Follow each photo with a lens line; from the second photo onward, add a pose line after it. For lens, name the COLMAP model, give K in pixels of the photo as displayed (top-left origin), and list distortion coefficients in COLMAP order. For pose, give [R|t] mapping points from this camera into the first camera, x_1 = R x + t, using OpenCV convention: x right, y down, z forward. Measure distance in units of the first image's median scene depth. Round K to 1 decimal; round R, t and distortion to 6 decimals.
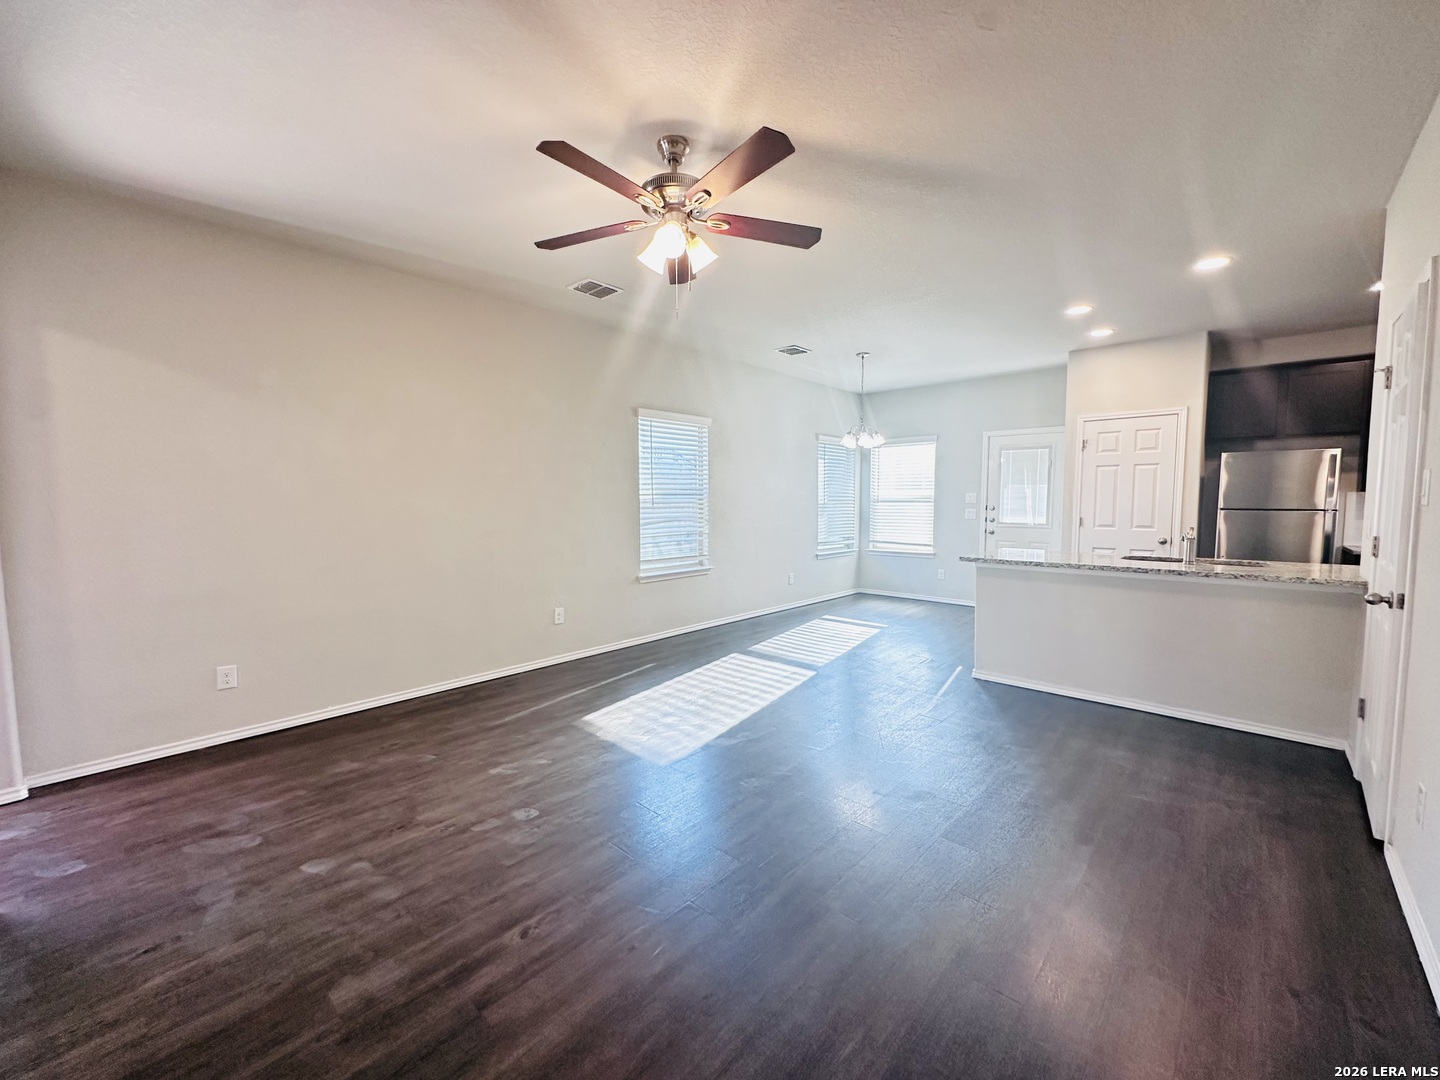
lens RADIAL K [[575.8, 0, 712.8], [0, 575.8, 536.9], [0, 0, 1]] dist [-0.005880, 0.001376]
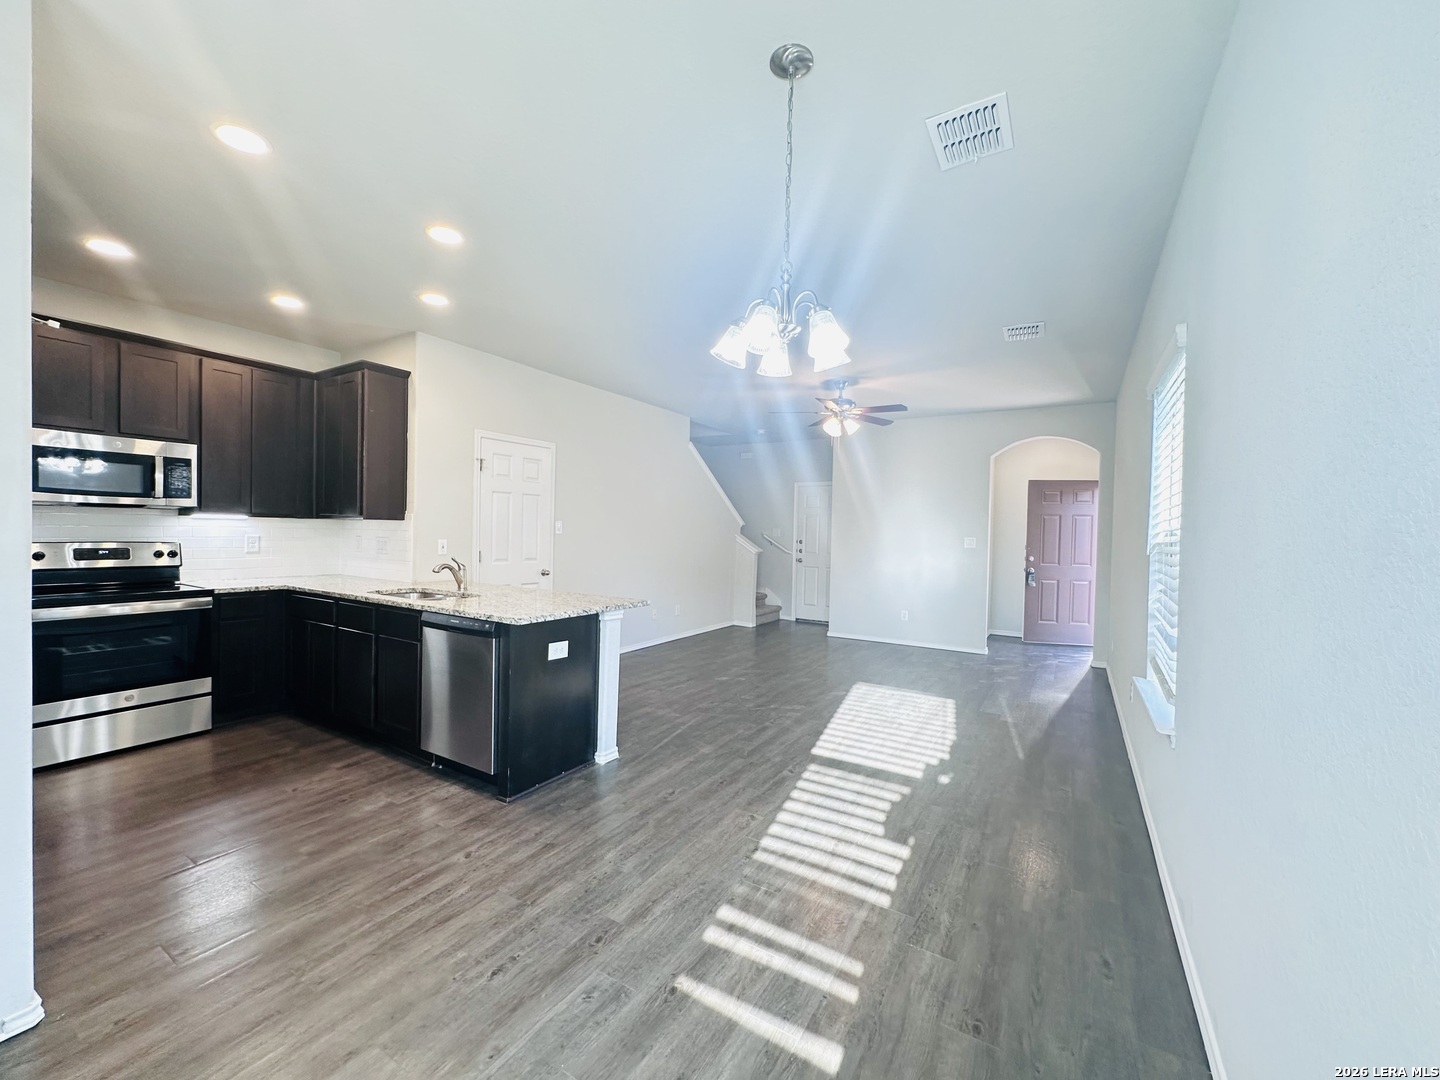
lens RADIAL K [[575.8, 0, 723.8], [0, 575.8, 537.9], [0, 0, 1]] dist [-0.005880, 0.001376]
pose [[-0.977784, -0.013378, -0.209189, 0.544109], [-0.028376, 0.997223, 0.068858, -0.129777], [0.207687, 0.073265, -0.975448, 2.014308]]
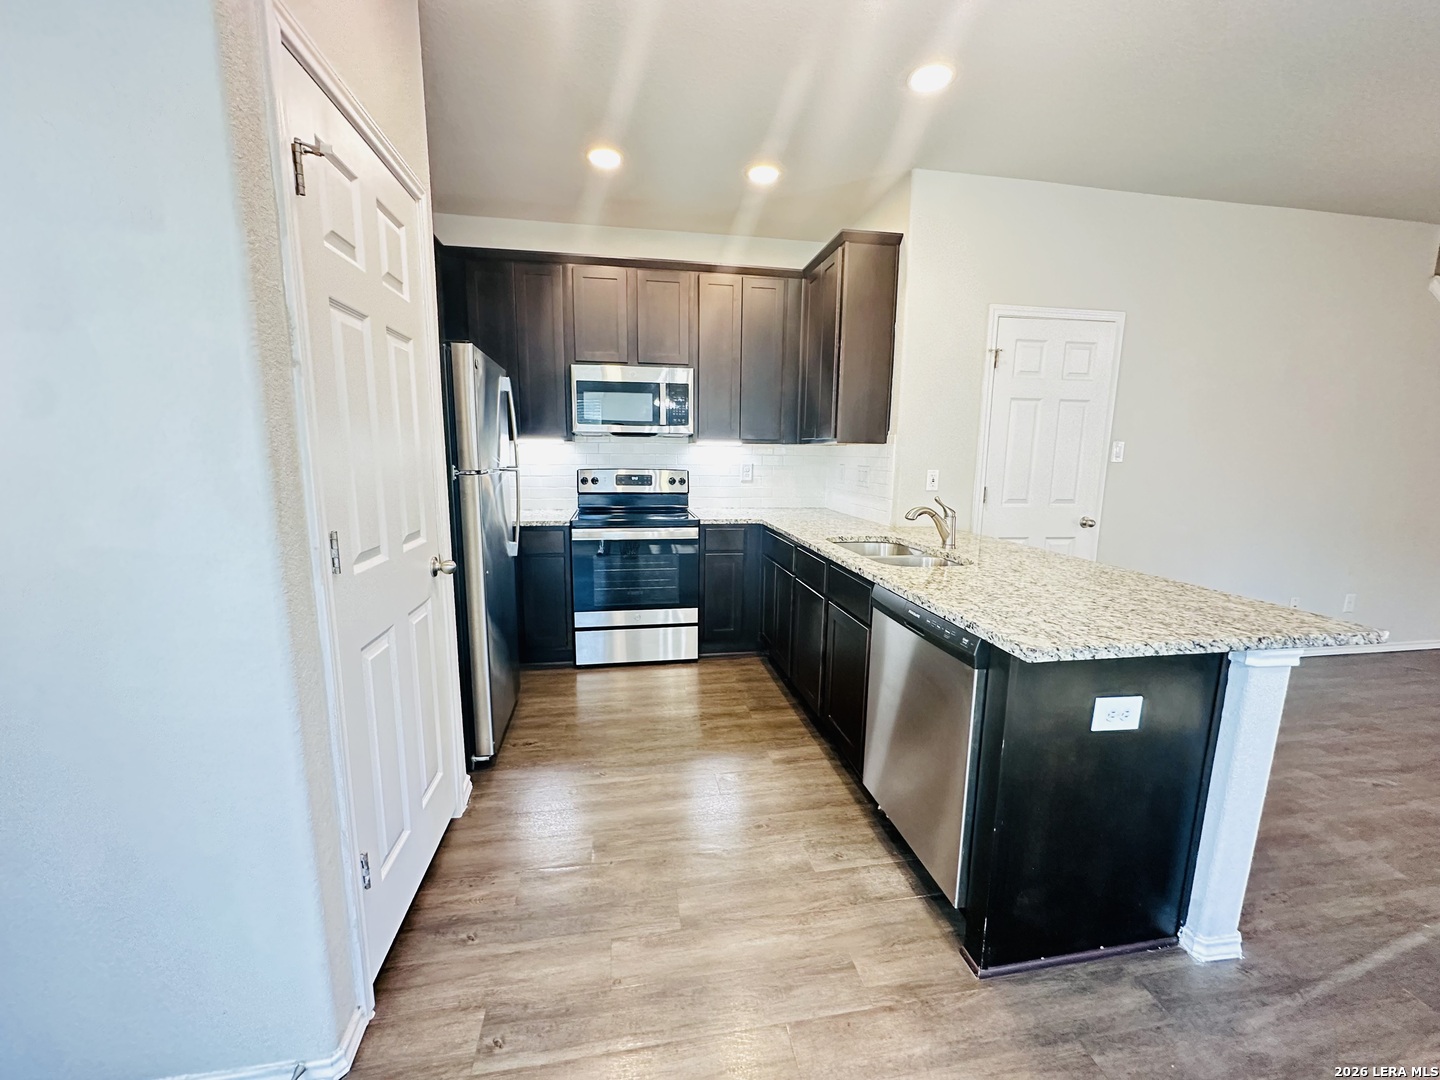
lens RADIAL K [[575.8, 0, 717.6], [0, 575.8, 542.7], [0, 0, 1]] dist [-0.005880, 0.001376]
pose [[-0.795566, -0.100054, 0.597548, 0.594510], [0.027132, 0.979397, 0.200115, -0.102732], [-0.605259, 0.175418, -0.776460, 1.622894]]
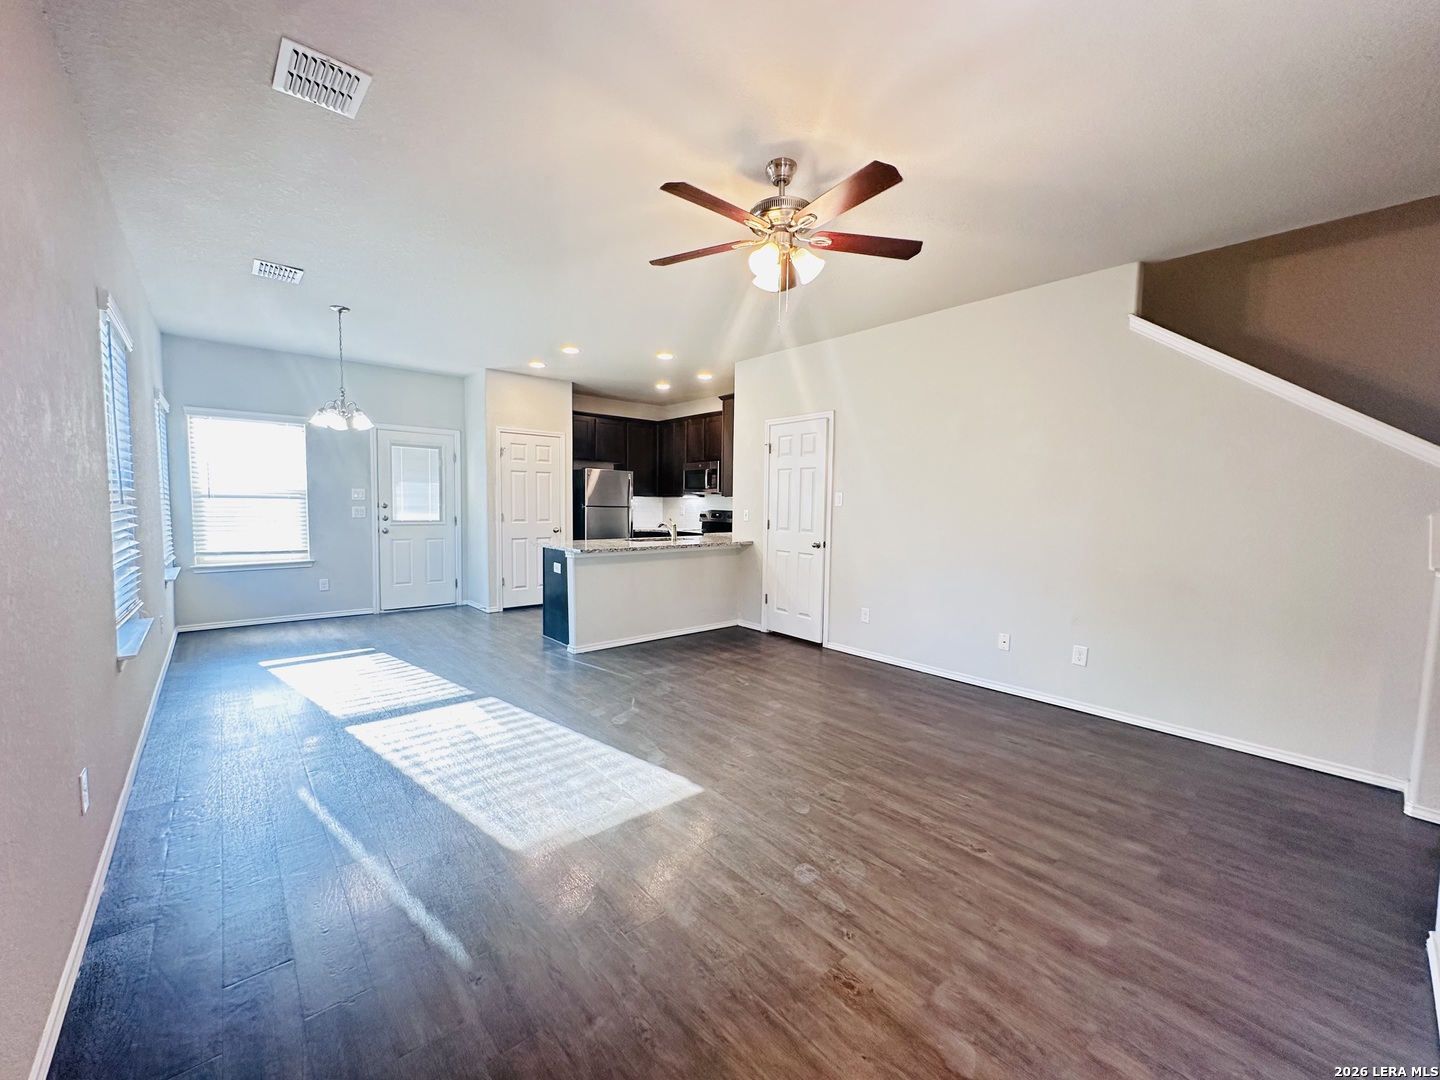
lens RADIAL K [[575.8, 0, 719.2], [0, 575.8, 547.8], [0, 0, 1]] dist [-0.005880, 0.001376]
pose [[0.102206, -0.076270, 0.991835, -0.735938], [0.046525, 0.996332, 0.071821, -0.041861], [-0.993675, 0.038805, 0.105379, 0.653092]]
